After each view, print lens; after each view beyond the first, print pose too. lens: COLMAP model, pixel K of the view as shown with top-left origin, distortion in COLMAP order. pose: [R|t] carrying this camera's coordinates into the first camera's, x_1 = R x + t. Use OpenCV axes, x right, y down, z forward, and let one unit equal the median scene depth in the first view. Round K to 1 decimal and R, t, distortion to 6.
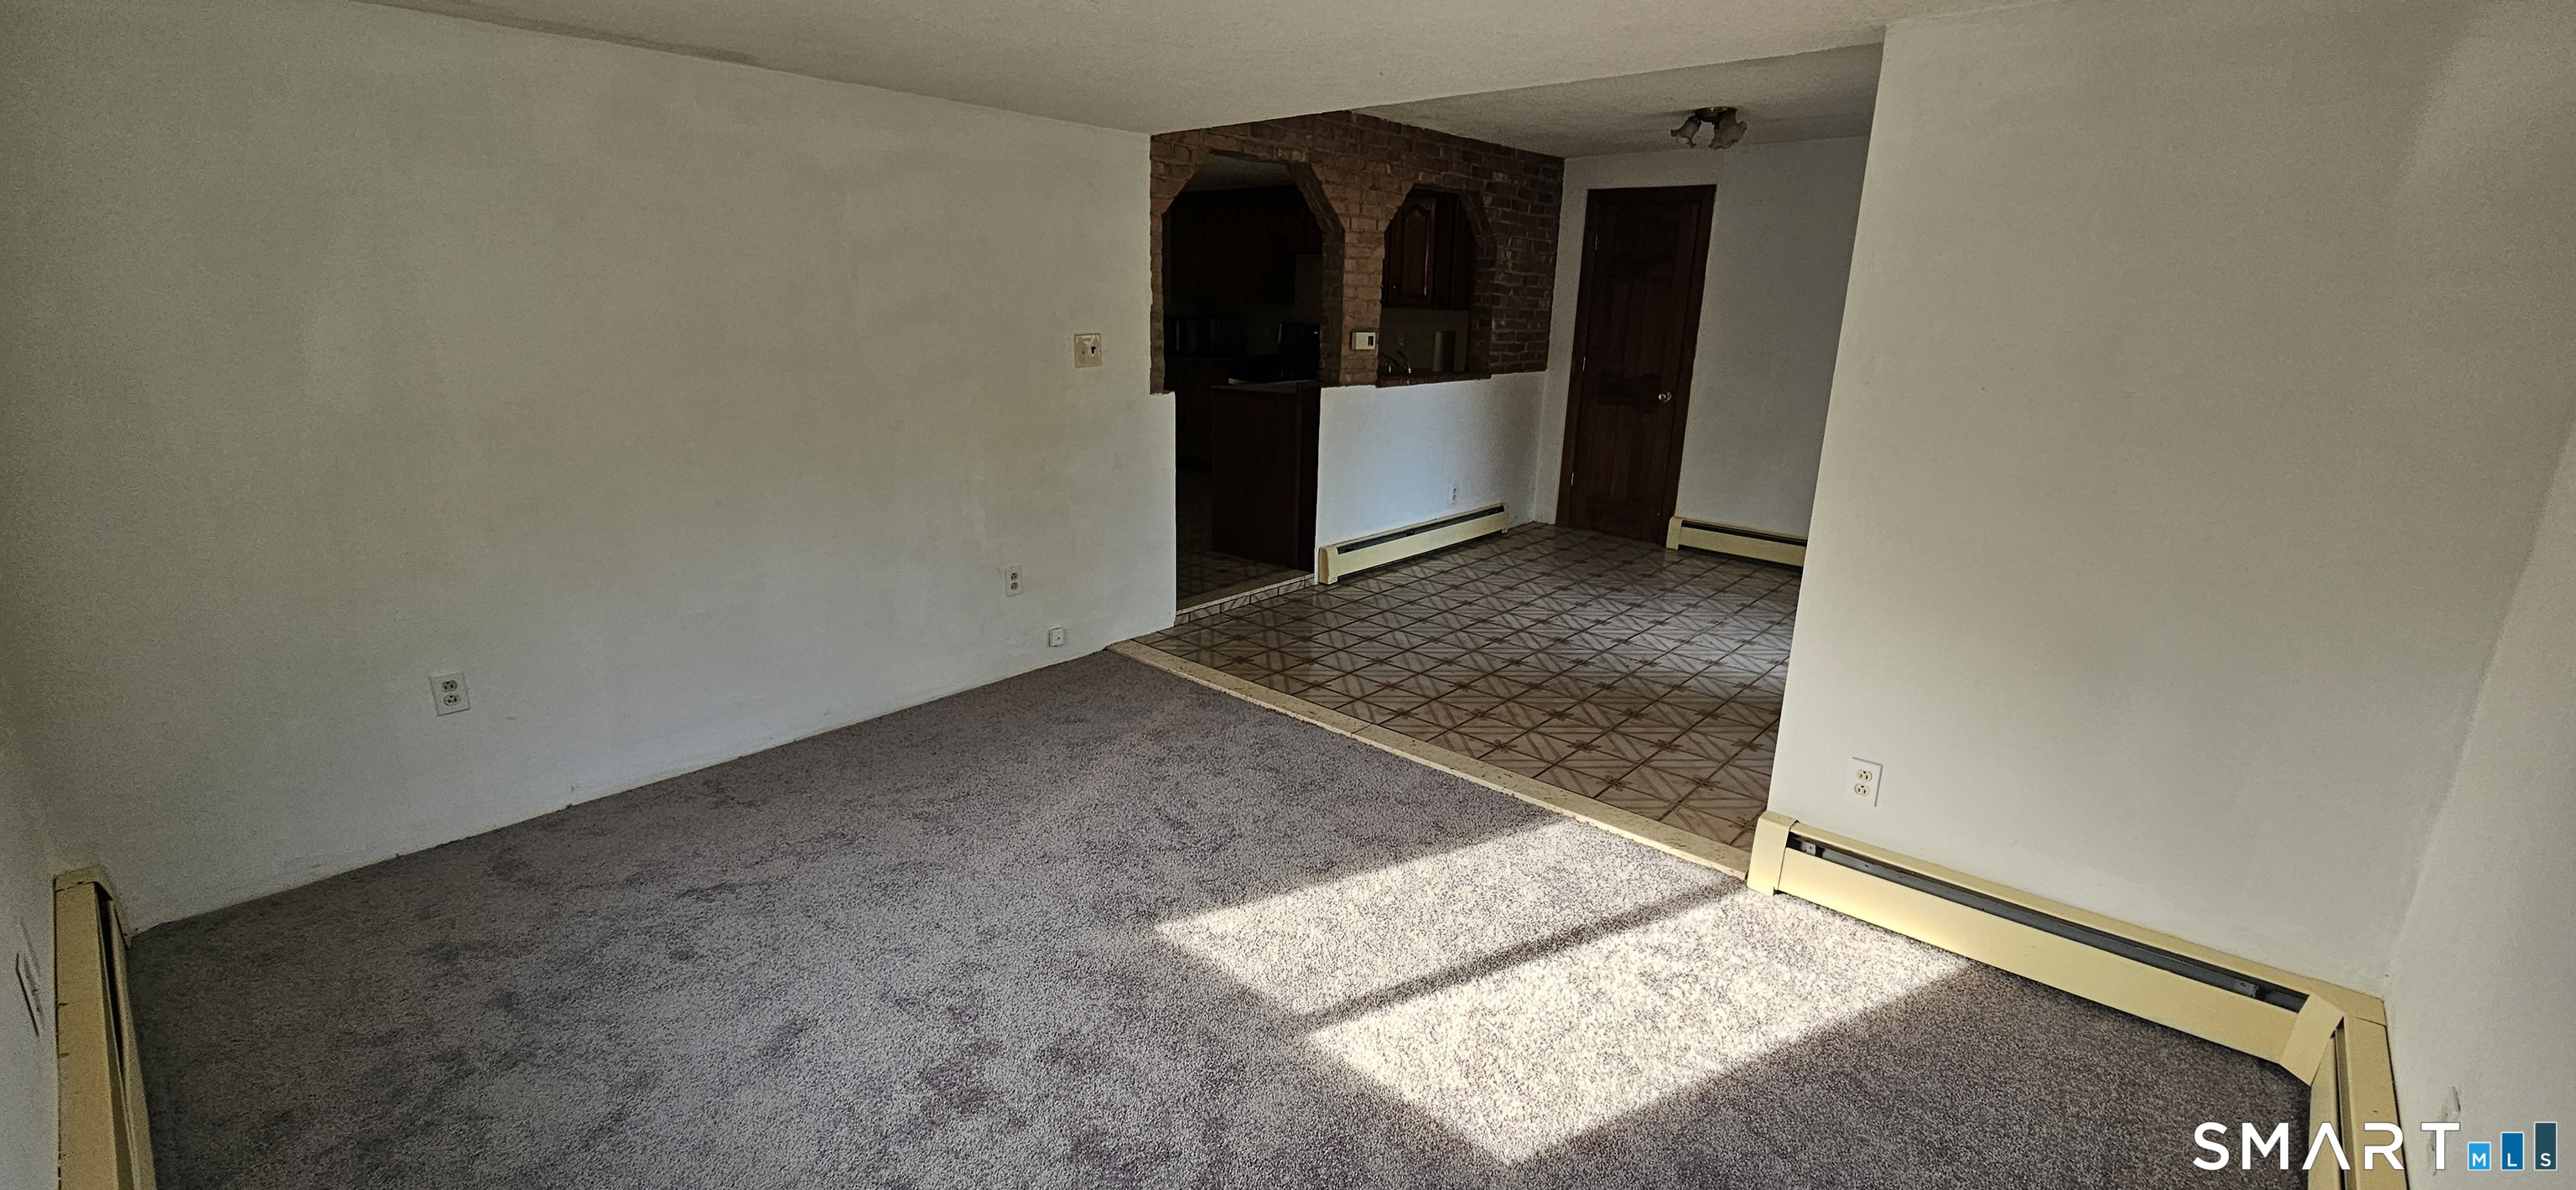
lens RADIAL K [[1091.1, 0, 1301.4], [0, 1091.1, 607.3], [0, 0, 1]] dist [0.036964, 0.000059]
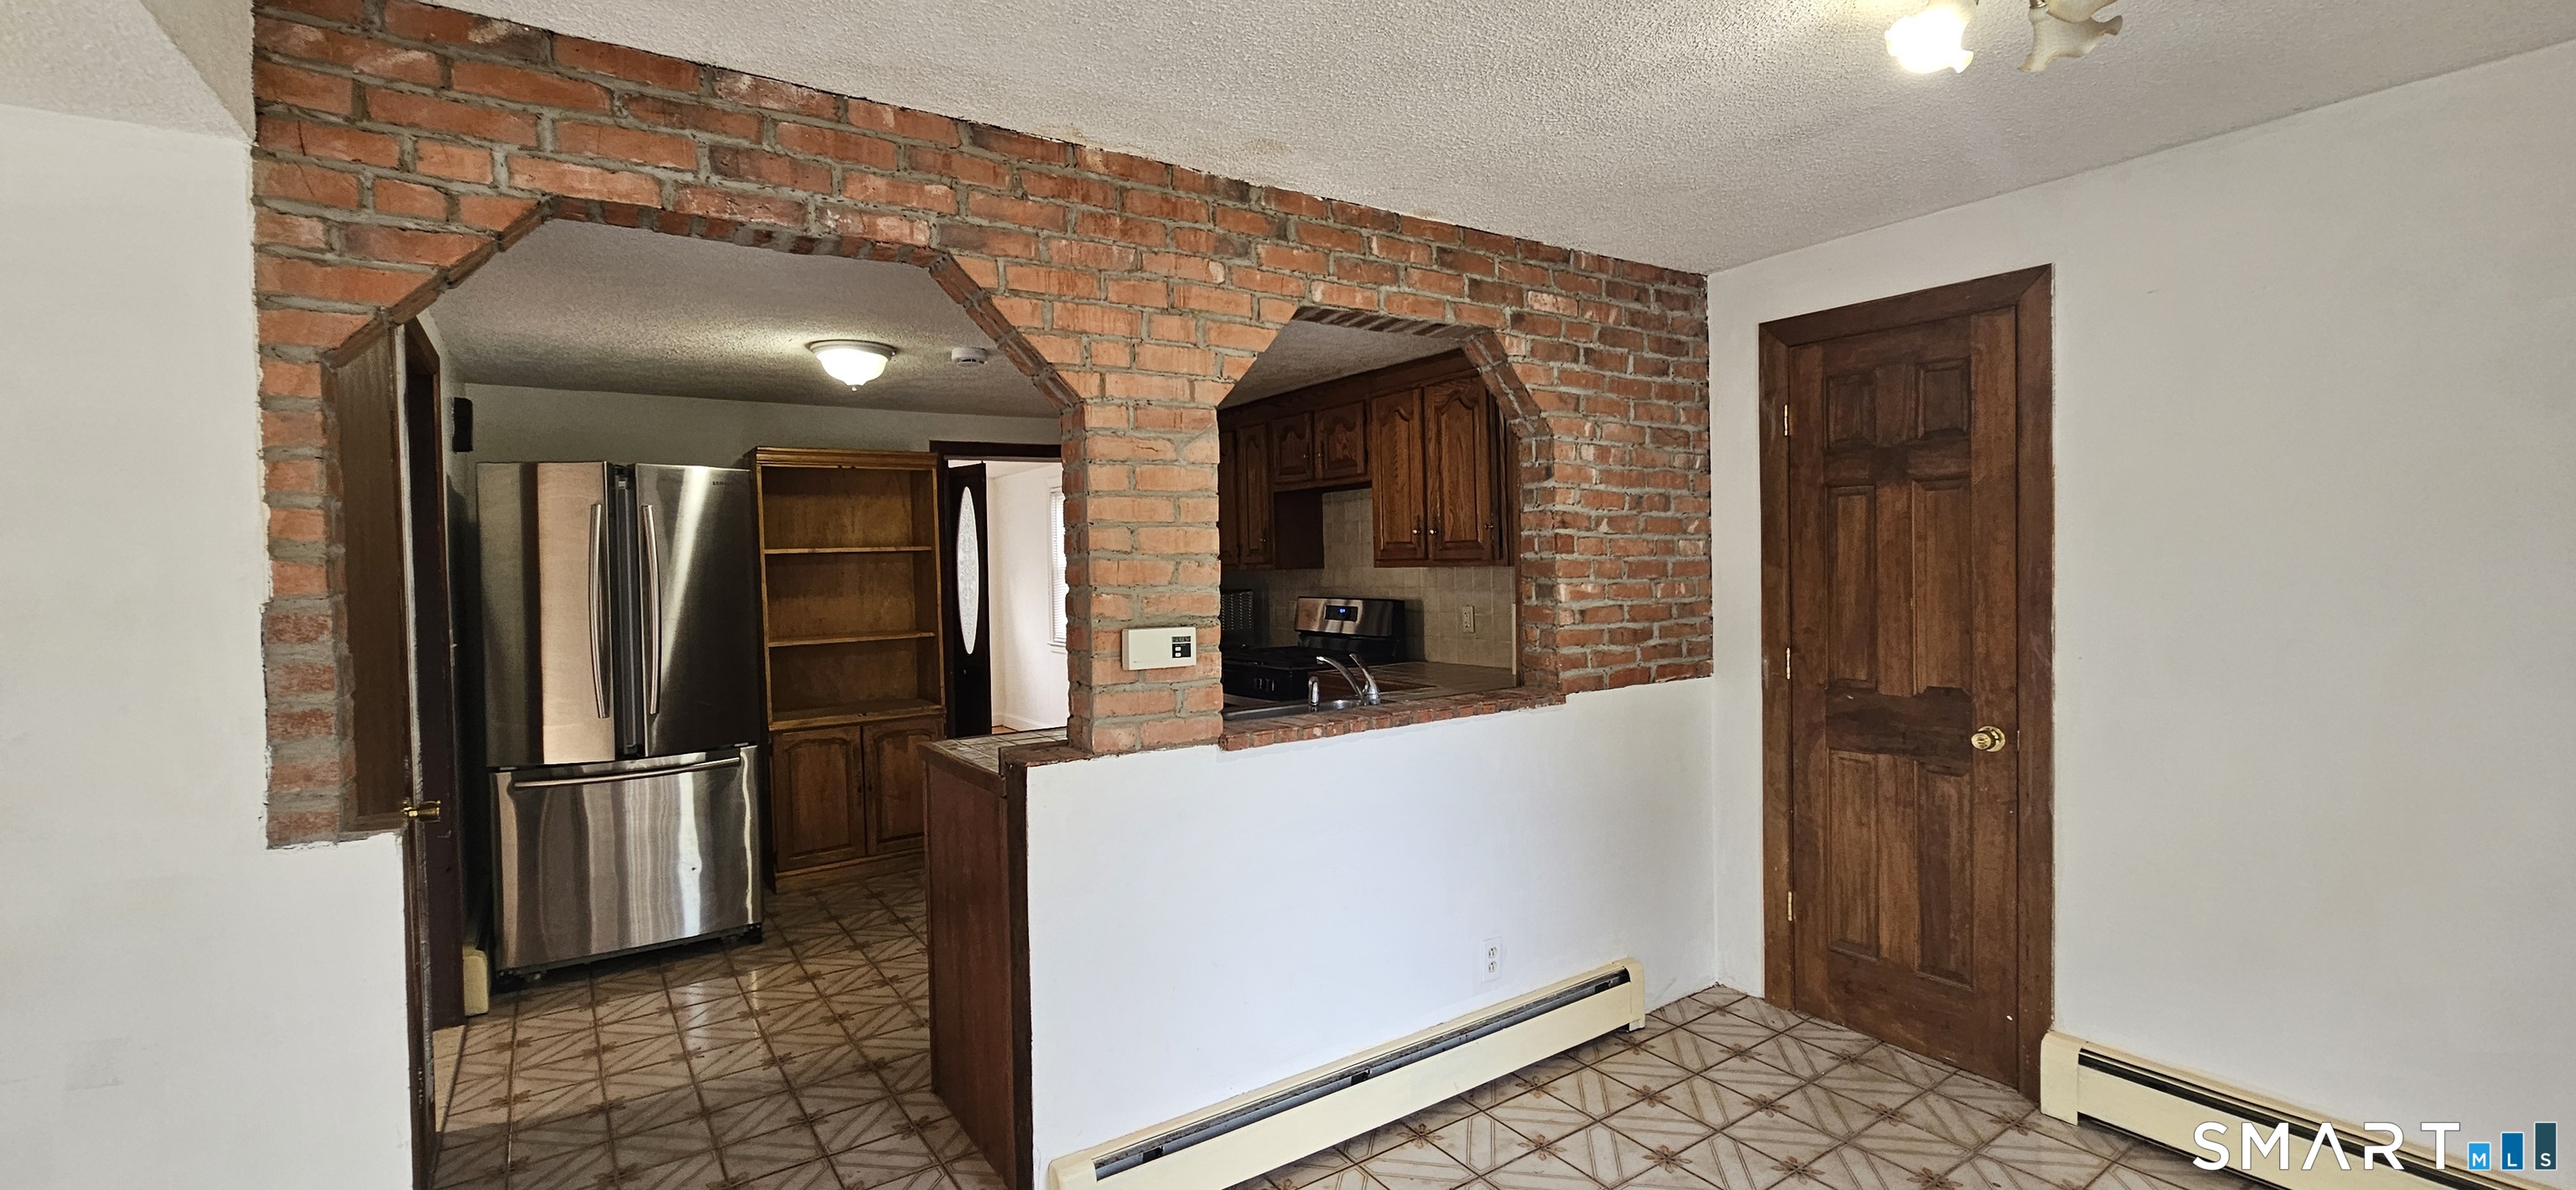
lens RADIAL K [[1089.1, 0, 1292.8], [0, 1089.1, 592.5], [0, 0, 1]] dist [-0.001185, 0.000189]
pose [[0.966114, -0.038800, -0.255183, 0.184321], [-0.025311, 0.969631, -0.243259, -0.141305], [0.256872, 0.241474, 0.935792, 0.531384]]
